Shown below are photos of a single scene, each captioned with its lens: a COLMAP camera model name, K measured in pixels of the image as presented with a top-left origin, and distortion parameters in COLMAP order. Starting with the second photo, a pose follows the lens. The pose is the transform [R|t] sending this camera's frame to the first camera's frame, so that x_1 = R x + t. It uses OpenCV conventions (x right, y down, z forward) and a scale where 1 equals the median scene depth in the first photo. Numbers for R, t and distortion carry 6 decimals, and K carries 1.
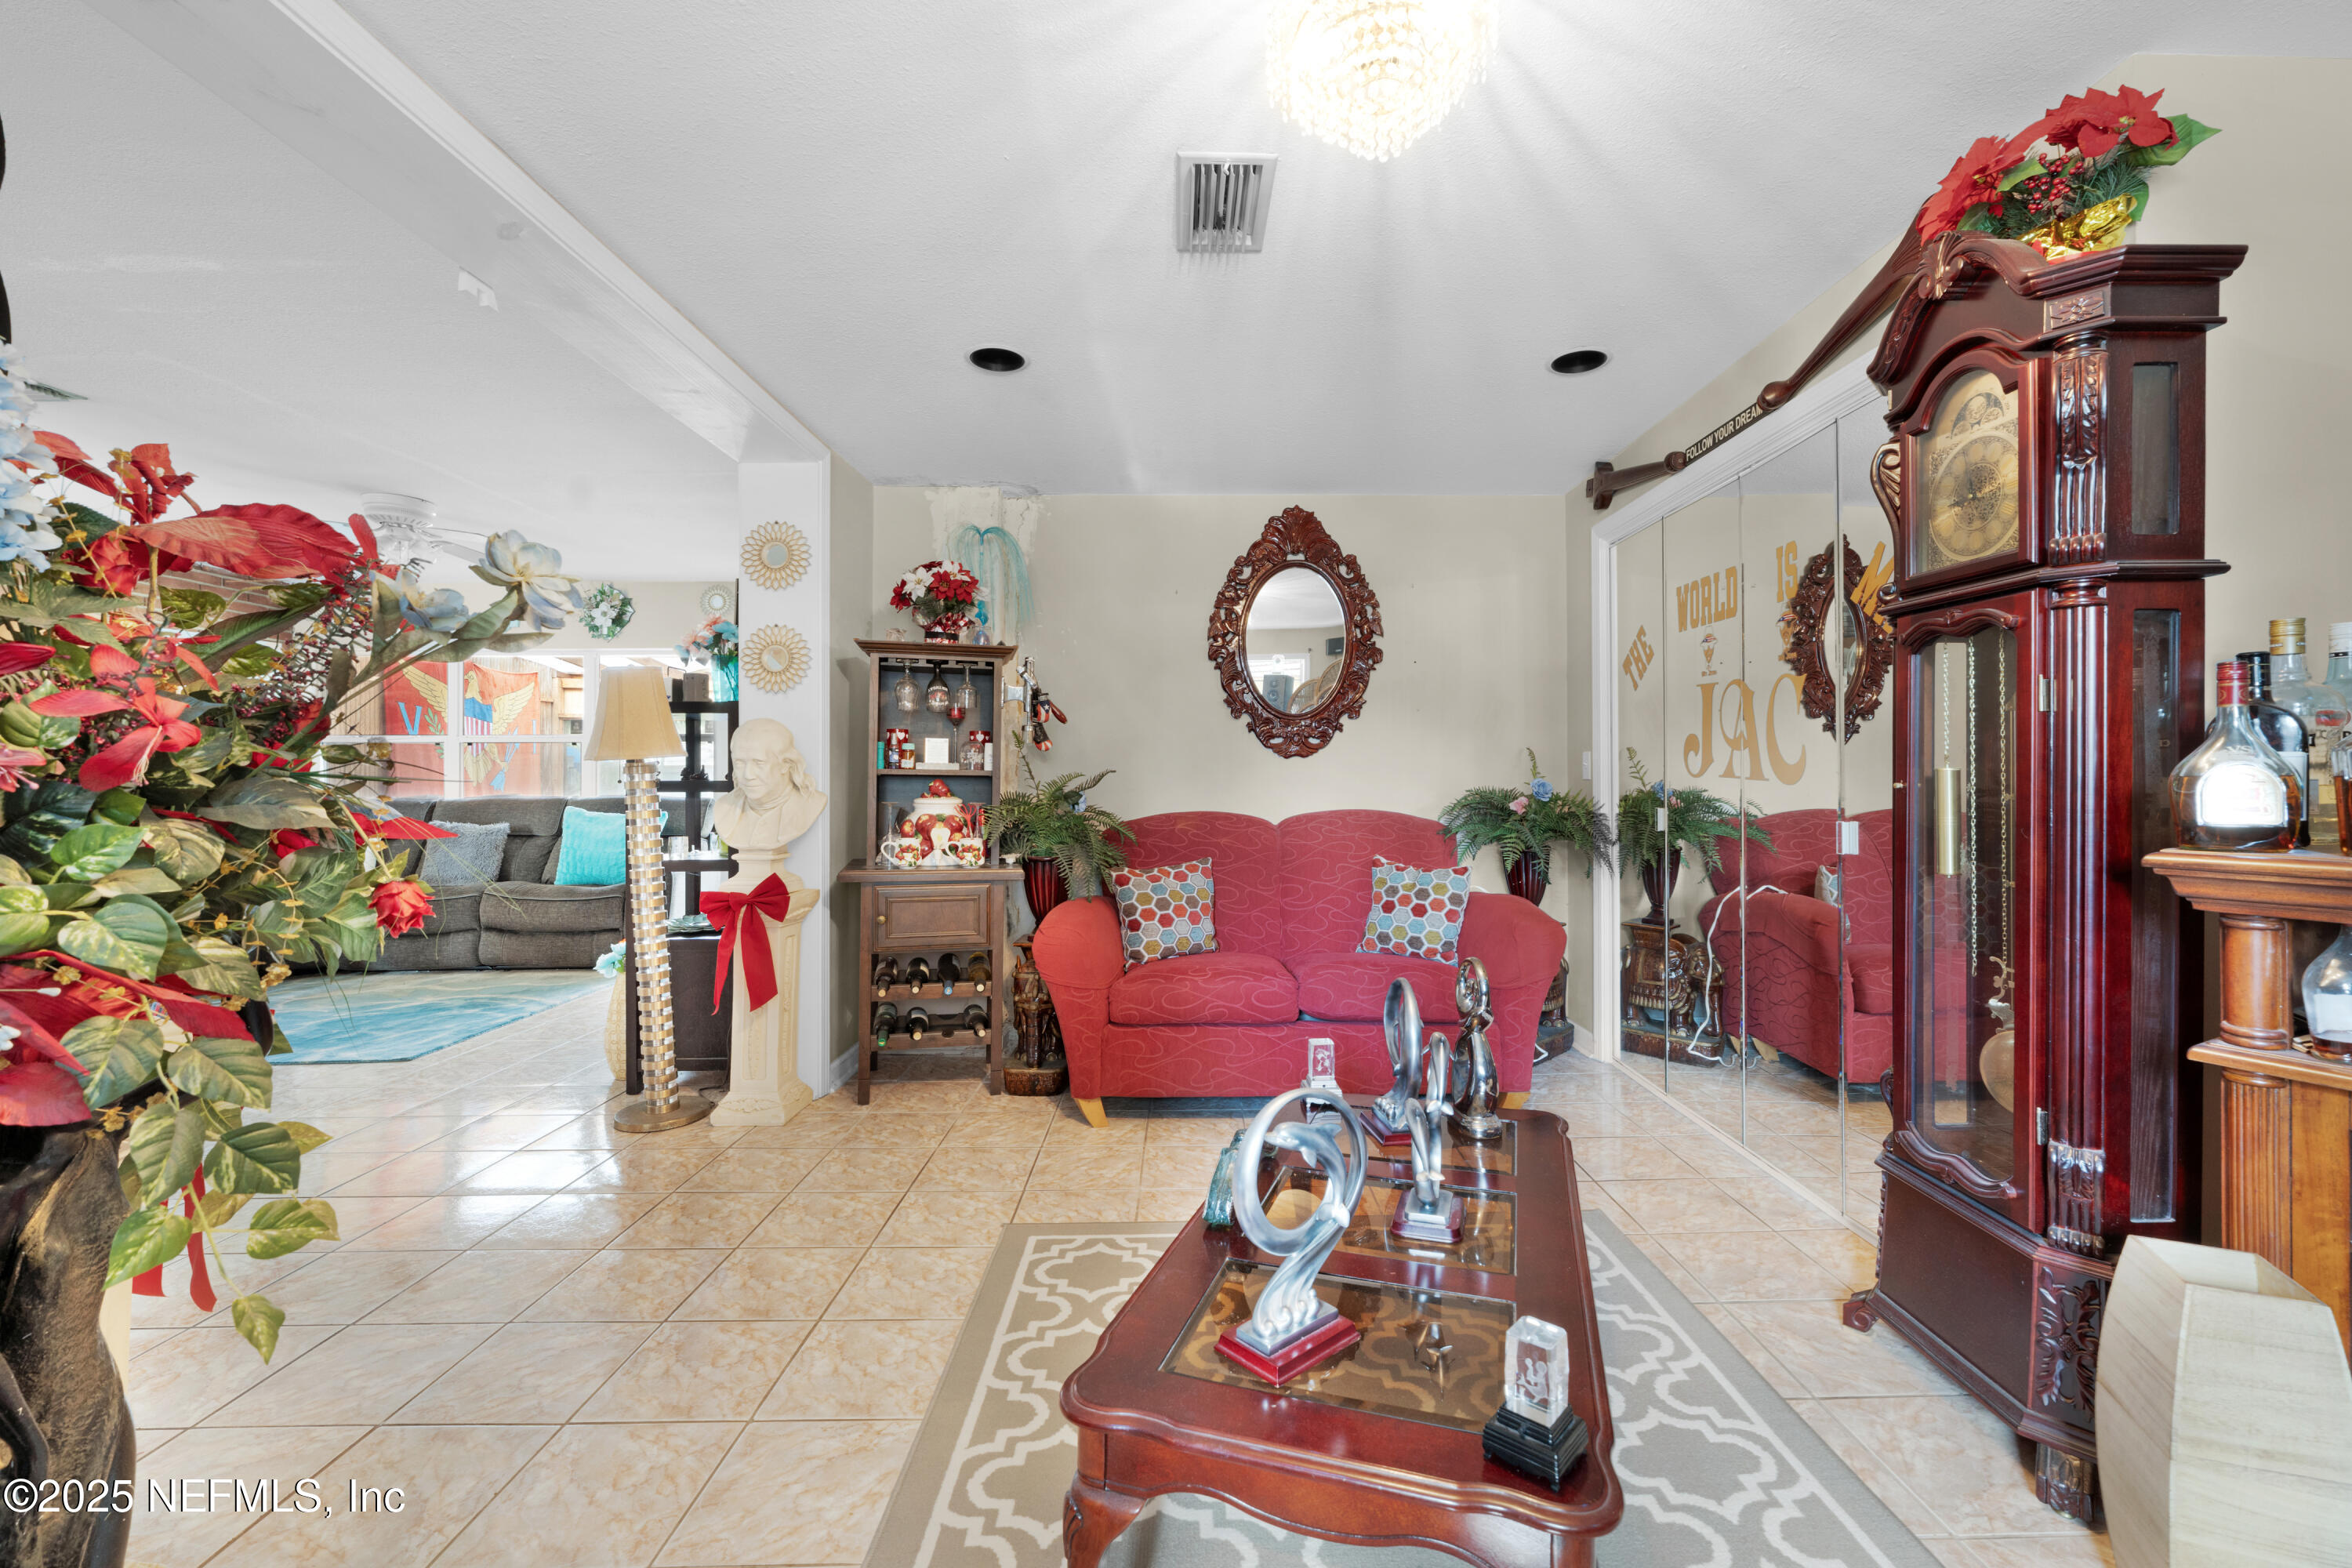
lens RADIAL K [[955.7, 0, 1204.4], [0, 955.7, 769.3], [0, 0, 1]] dist [-0.000425, 0.000096]
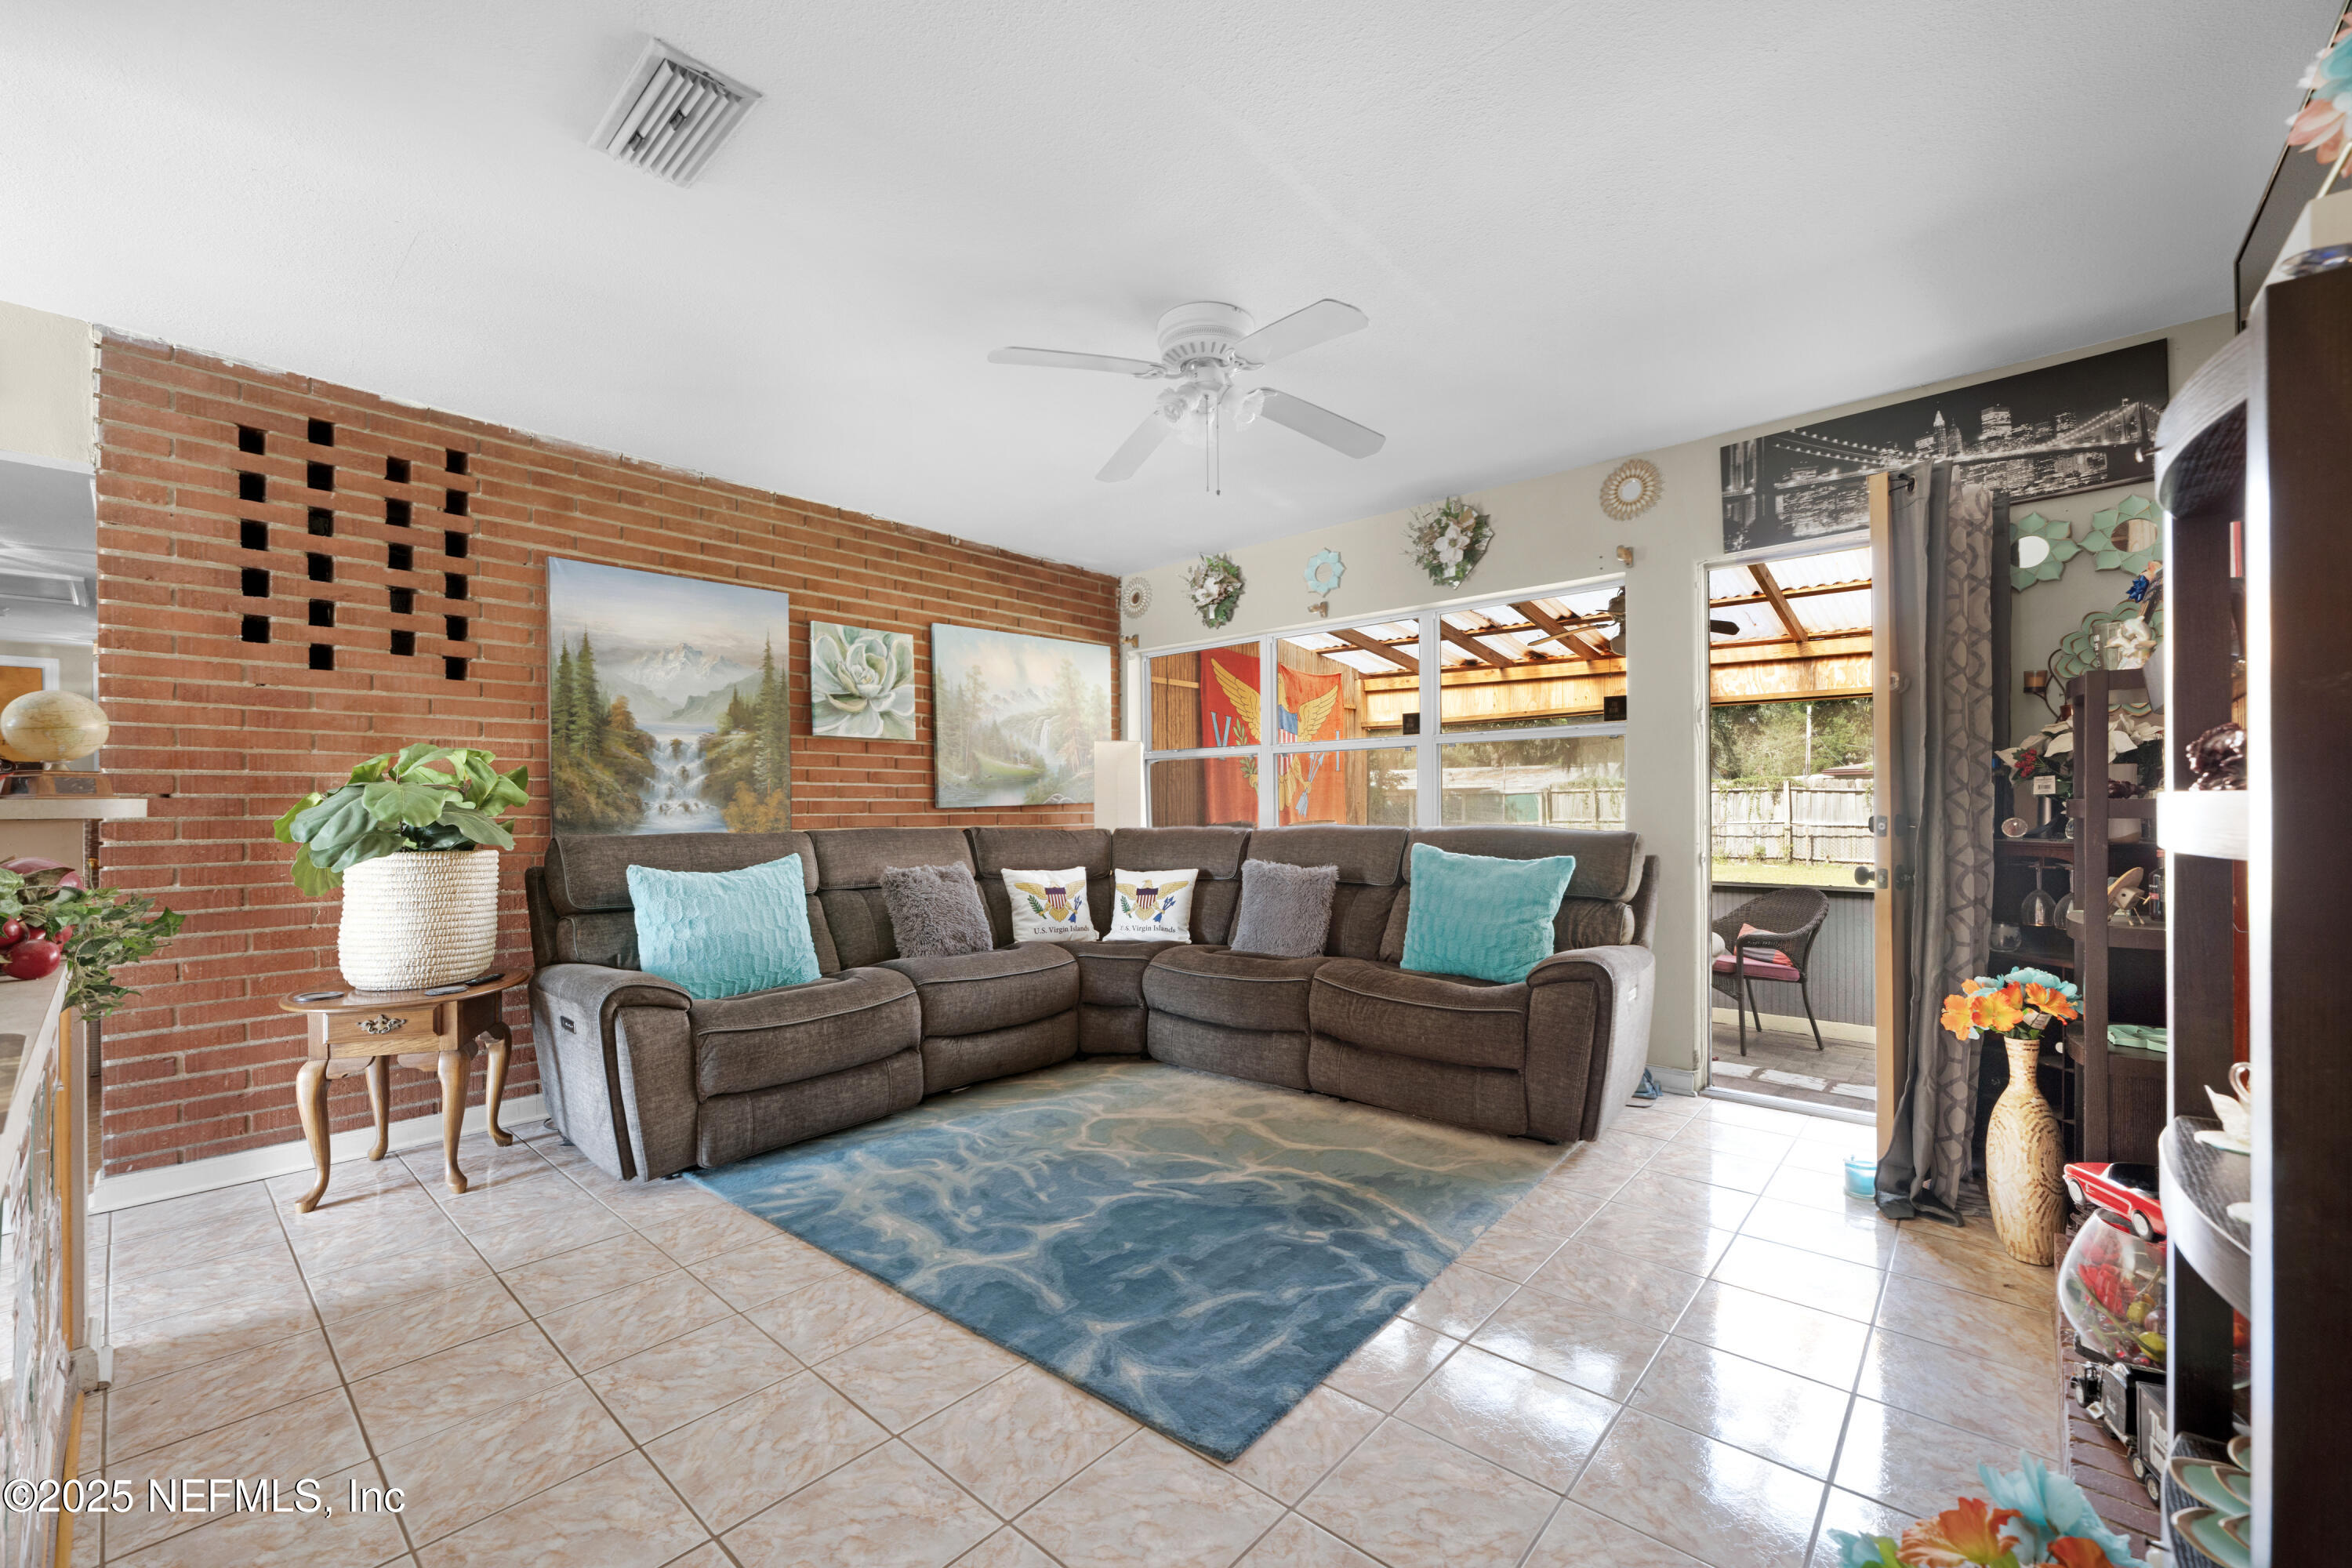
lens RADIAL K [[958.3, 0, 1174.2], [0, 958.3, 800.1], [0, 0, 1]] dist [-0.001236, 0.000194]
pose [[0.737442, -0.008268, -0.675359, -0.332587], [0.009509, 0.999953, -0.001859, 0.009611], [0.675343, -0.005051, 0.737486, 0.397617]]
